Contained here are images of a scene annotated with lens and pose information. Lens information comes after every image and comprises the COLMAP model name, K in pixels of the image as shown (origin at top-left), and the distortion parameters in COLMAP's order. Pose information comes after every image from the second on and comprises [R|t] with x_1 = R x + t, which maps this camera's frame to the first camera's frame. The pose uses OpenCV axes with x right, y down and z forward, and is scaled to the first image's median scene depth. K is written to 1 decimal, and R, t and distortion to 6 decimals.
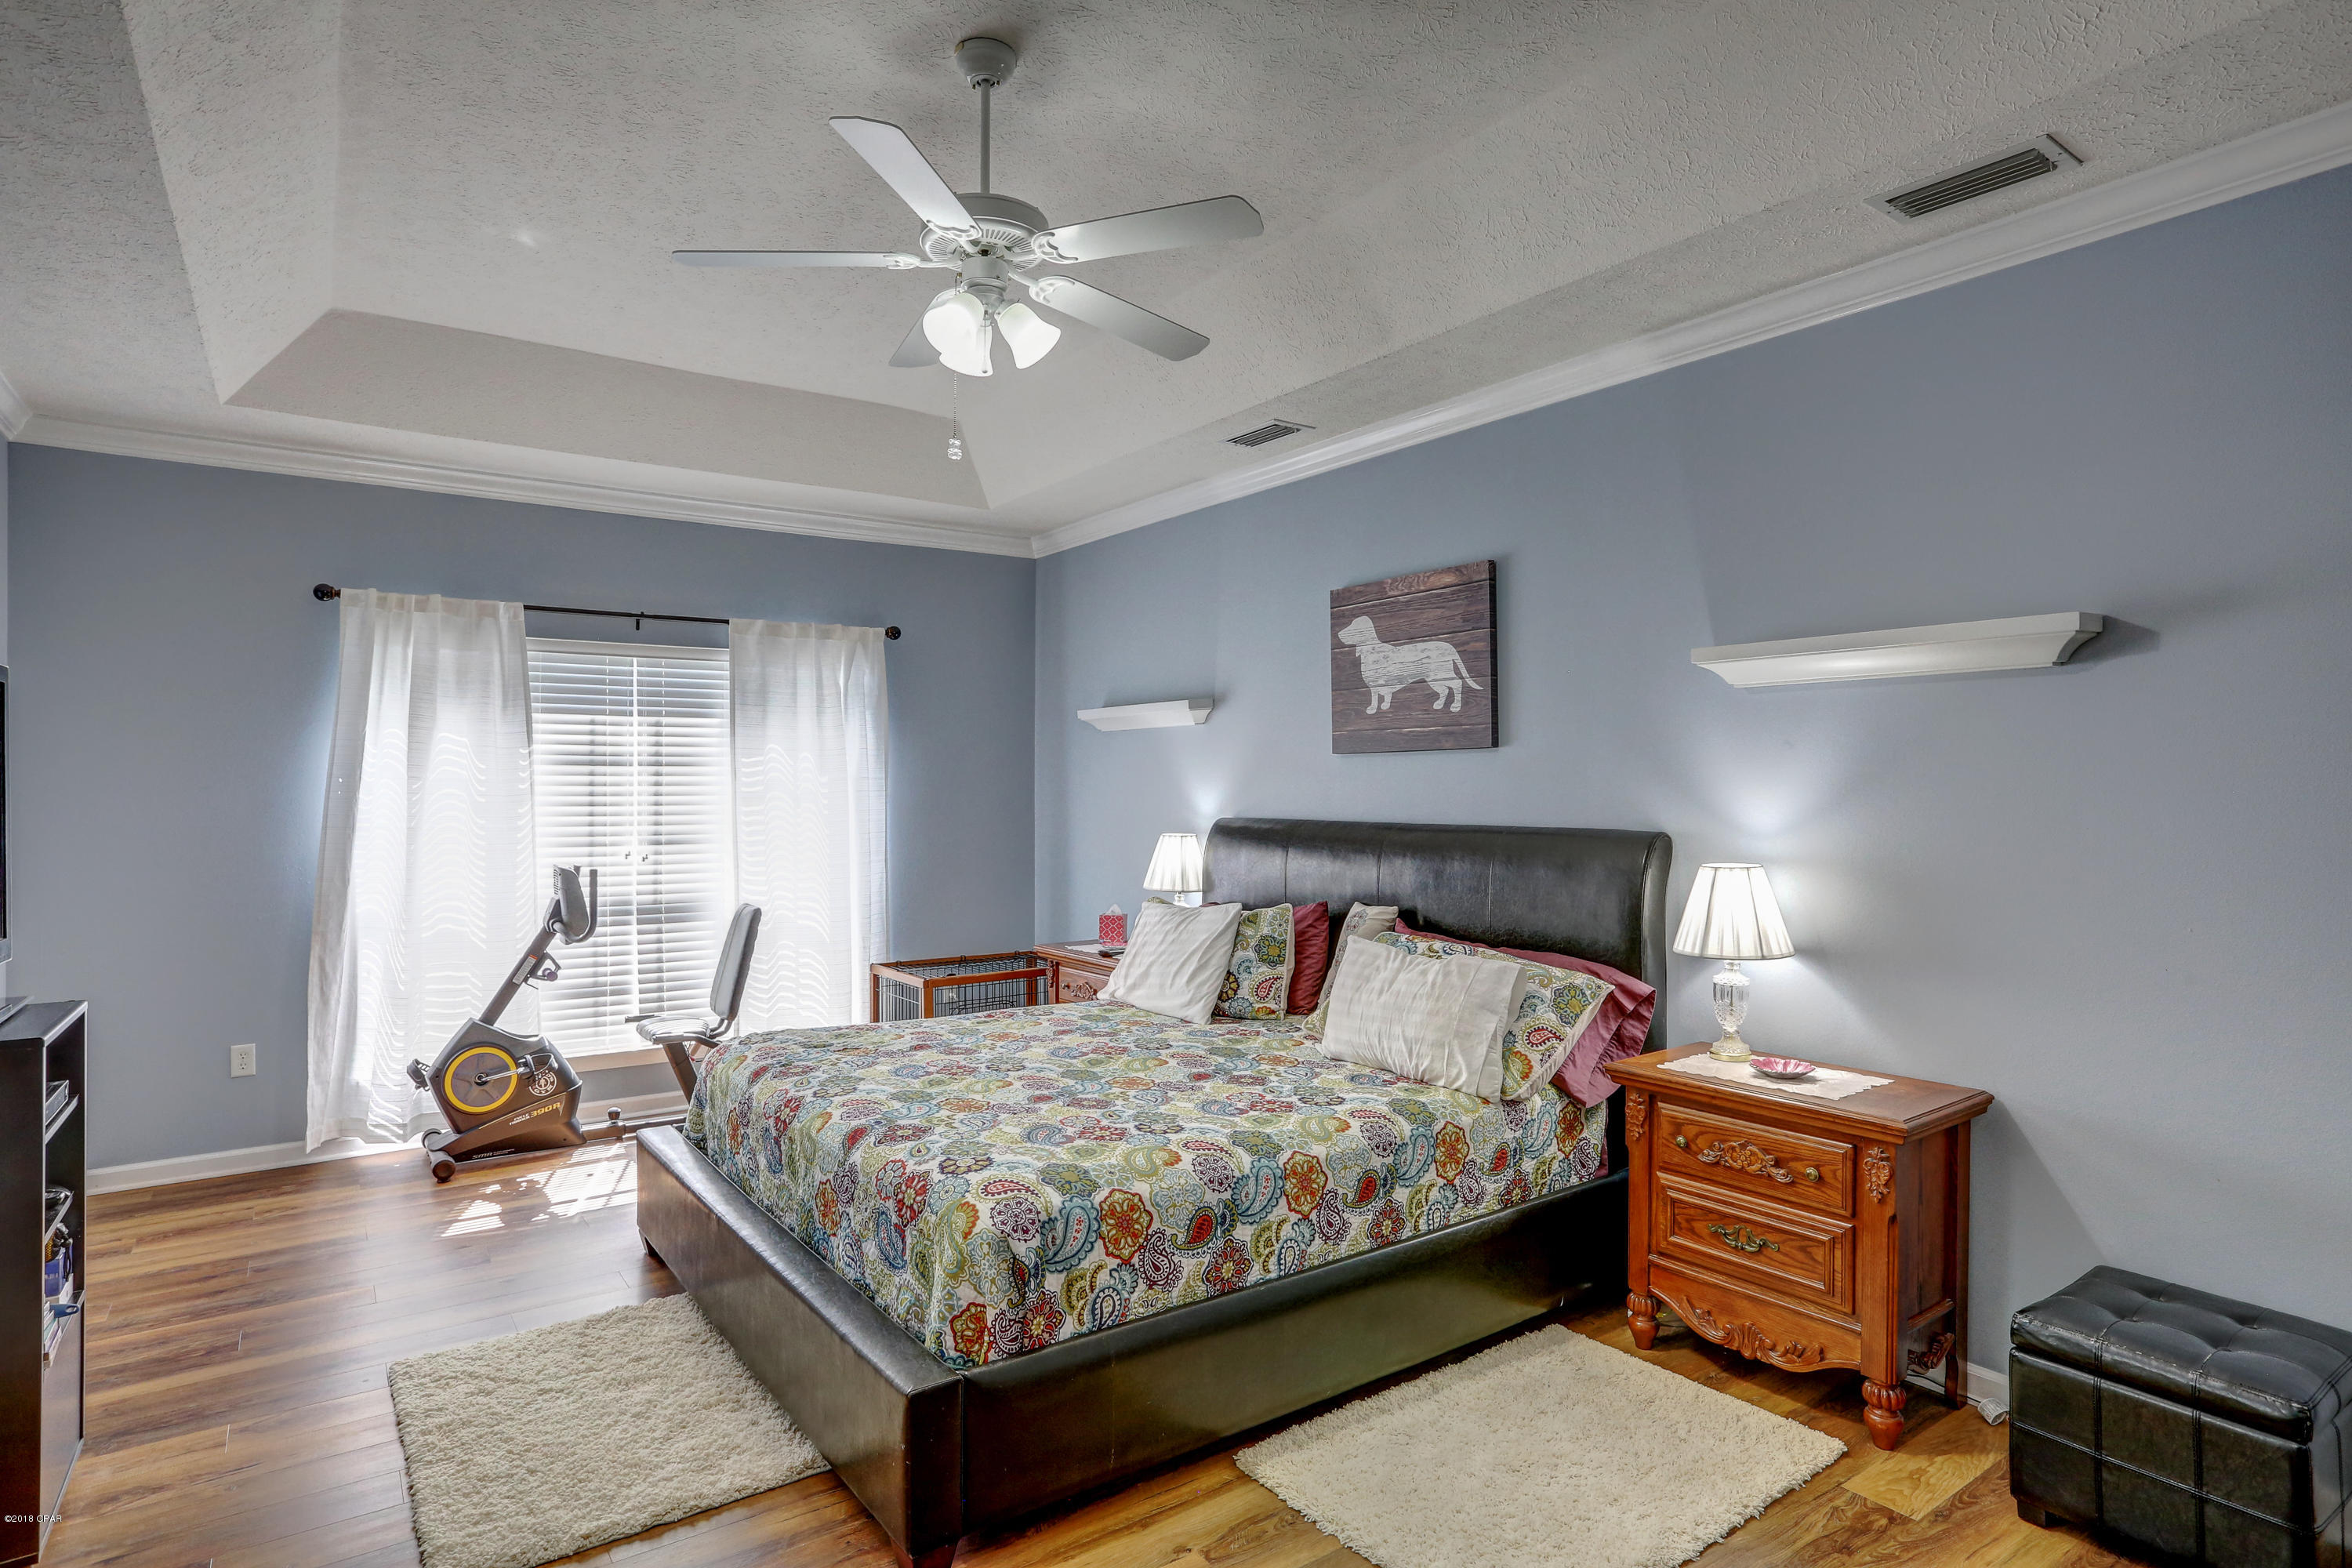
lens RADIAL K [[1256.6, 0, 1171.5], [0, 1256.6, 773.3], [0, 0, 1]] dist [-0.042625, 0.037628]
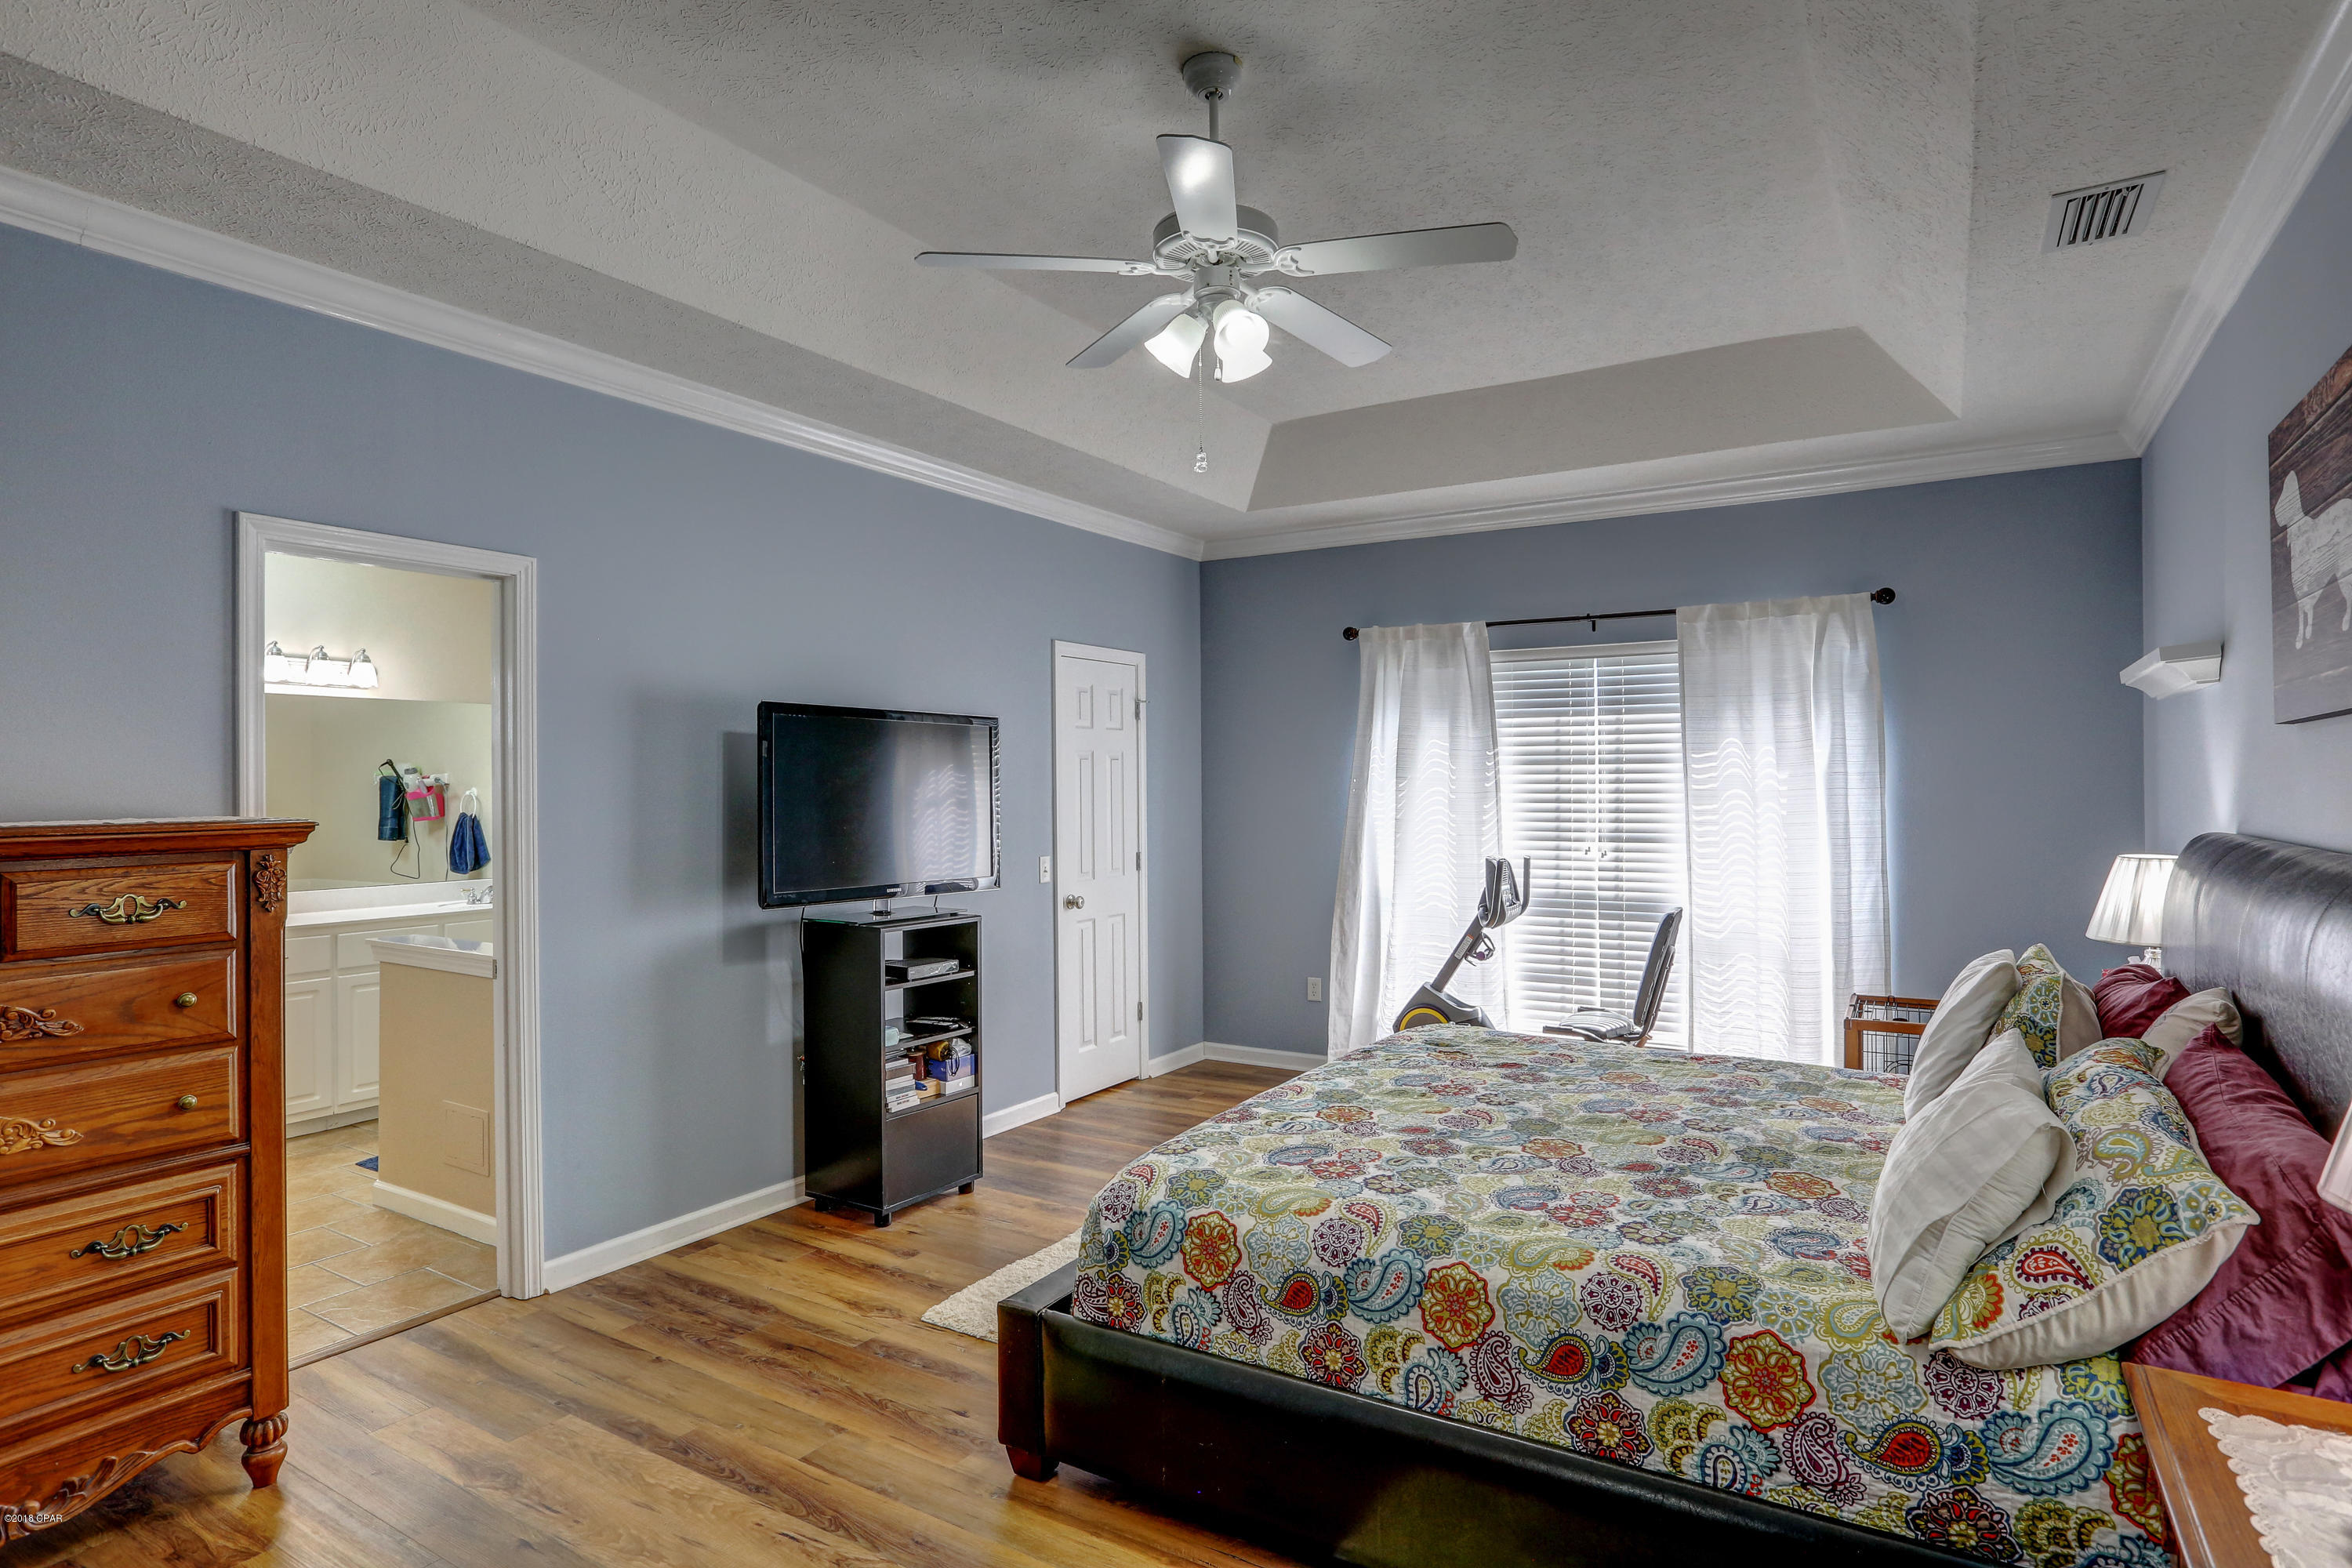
lens RADIAL K [[1256.6, 0, 1171.5], [0, 1256.6, 773.3], [0, 0, 1]] dist [-0.042625, 0.037628]
pose [[0.390025, -0.010220, -0.920748, 0.421568], [0.013801, 0.999891, -0.005252, 0.002415], [0.920701, -0.010659, 0.390123, 0.310481]]
